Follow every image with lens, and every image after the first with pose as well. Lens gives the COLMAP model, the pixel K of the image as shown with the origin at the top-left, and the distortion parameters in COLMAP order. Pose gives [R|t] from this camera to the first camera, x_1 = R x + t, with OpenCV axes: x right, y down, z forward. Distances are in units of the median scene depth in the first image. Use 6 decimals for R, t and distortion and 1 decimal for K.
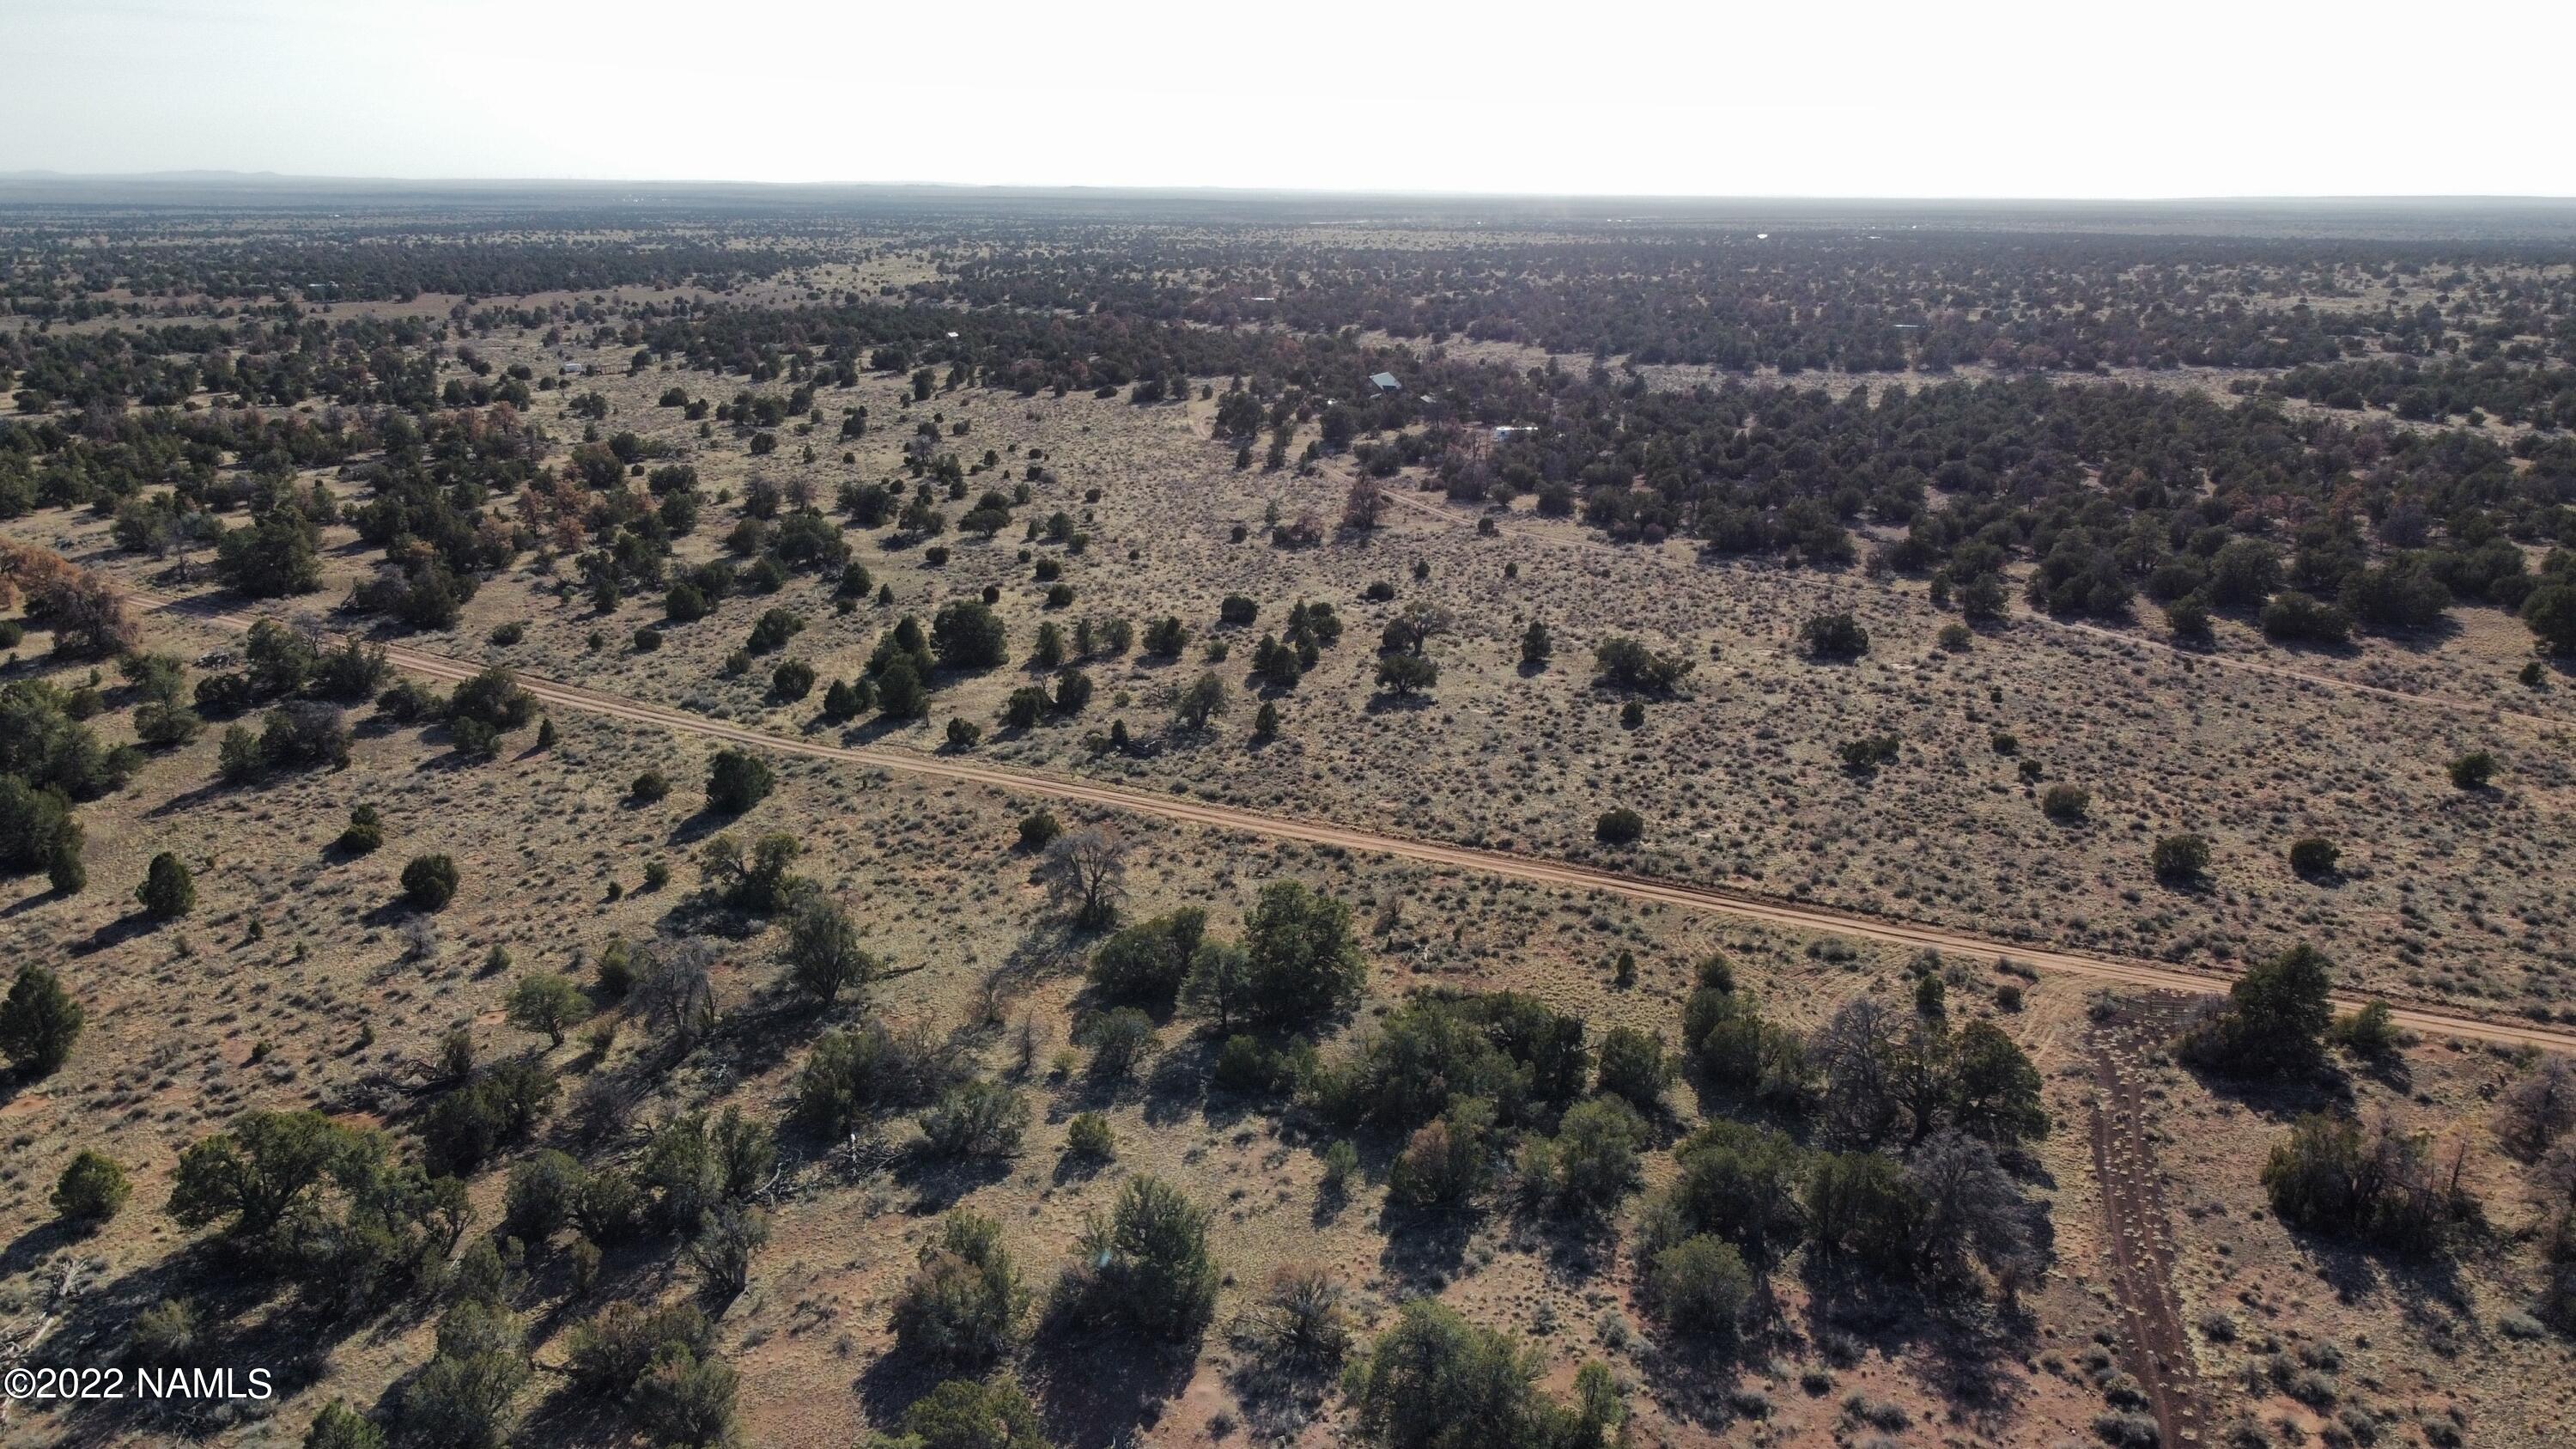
lens RADIAL K [[1962.0, 0, 1298.1], [0, 1962.0, 727.1], [0, 0, 1]] dist [0.003323, -0.004965]
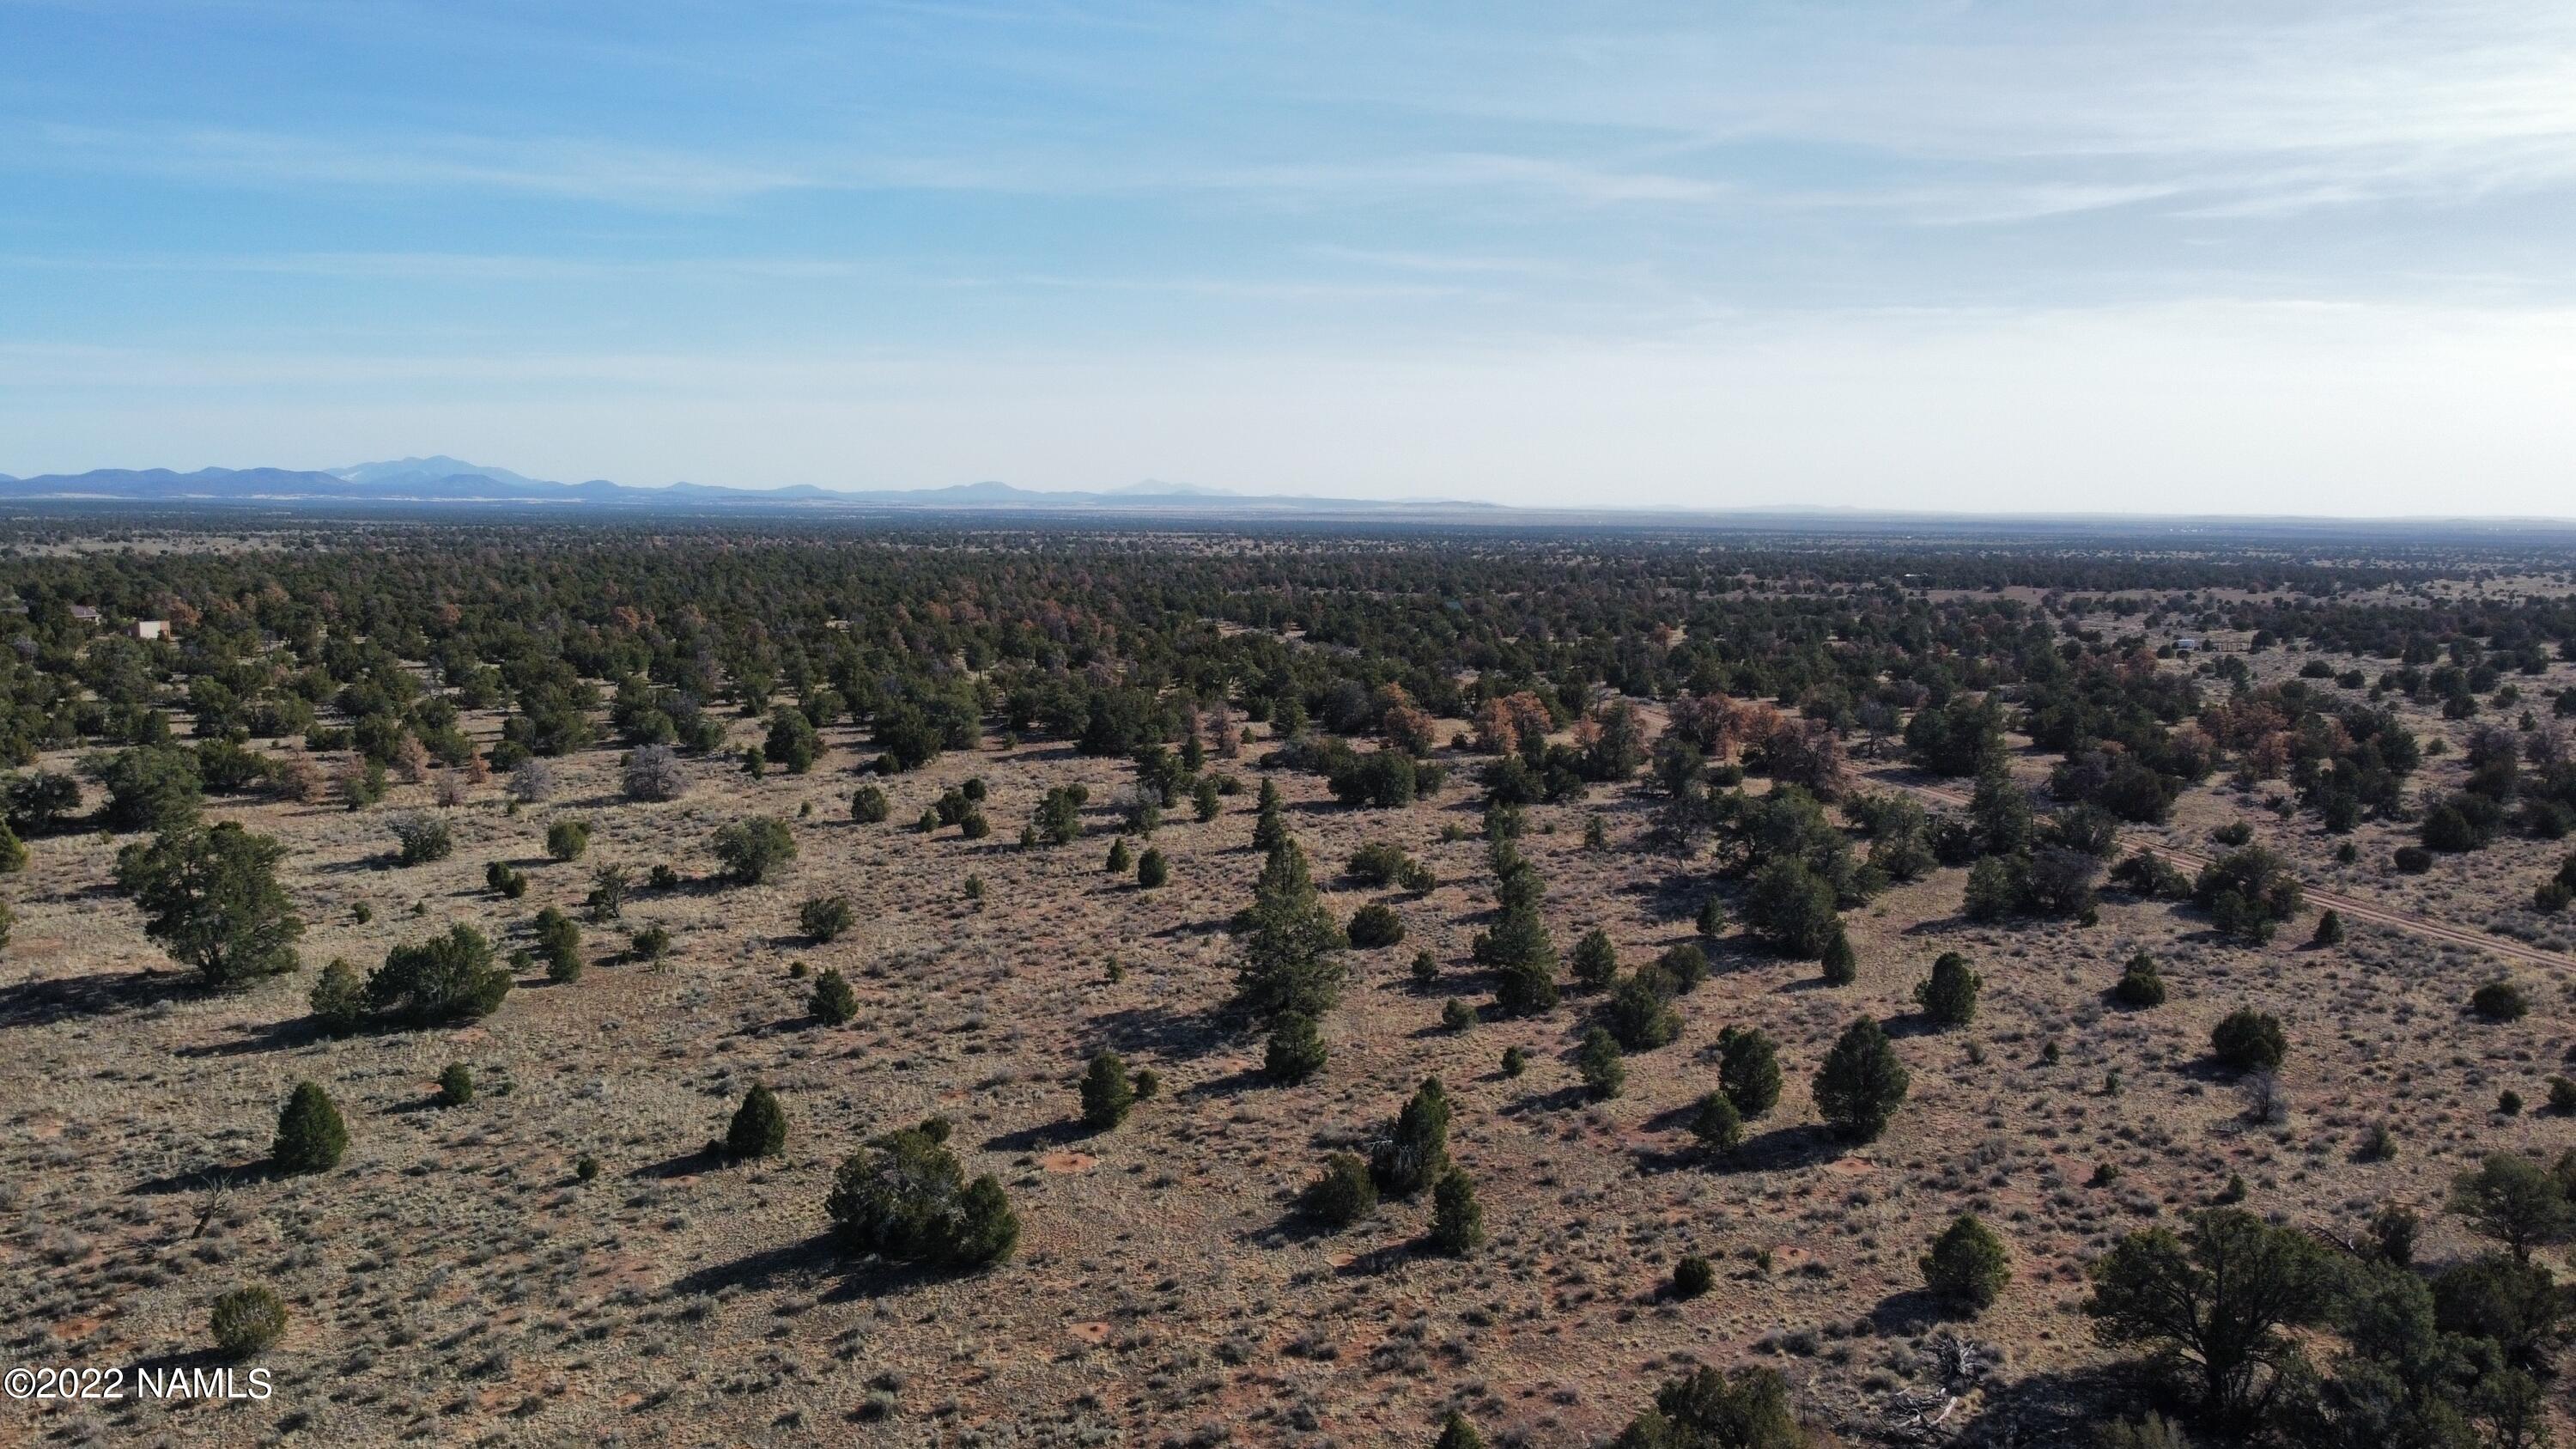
lens RADIAL K [[1962.0, 0, 1296.8], [0, 1962.0, 735.6], [0, 0, 1]] dist [0.003323, -0.004965]
pose [[0.739110, 0.082870, -0.668468, -0.164540], [-0.188495, 0.978200, -0.087147, 0.080680], [0.646673, 0.190414, 0.738618, 0.098027]]
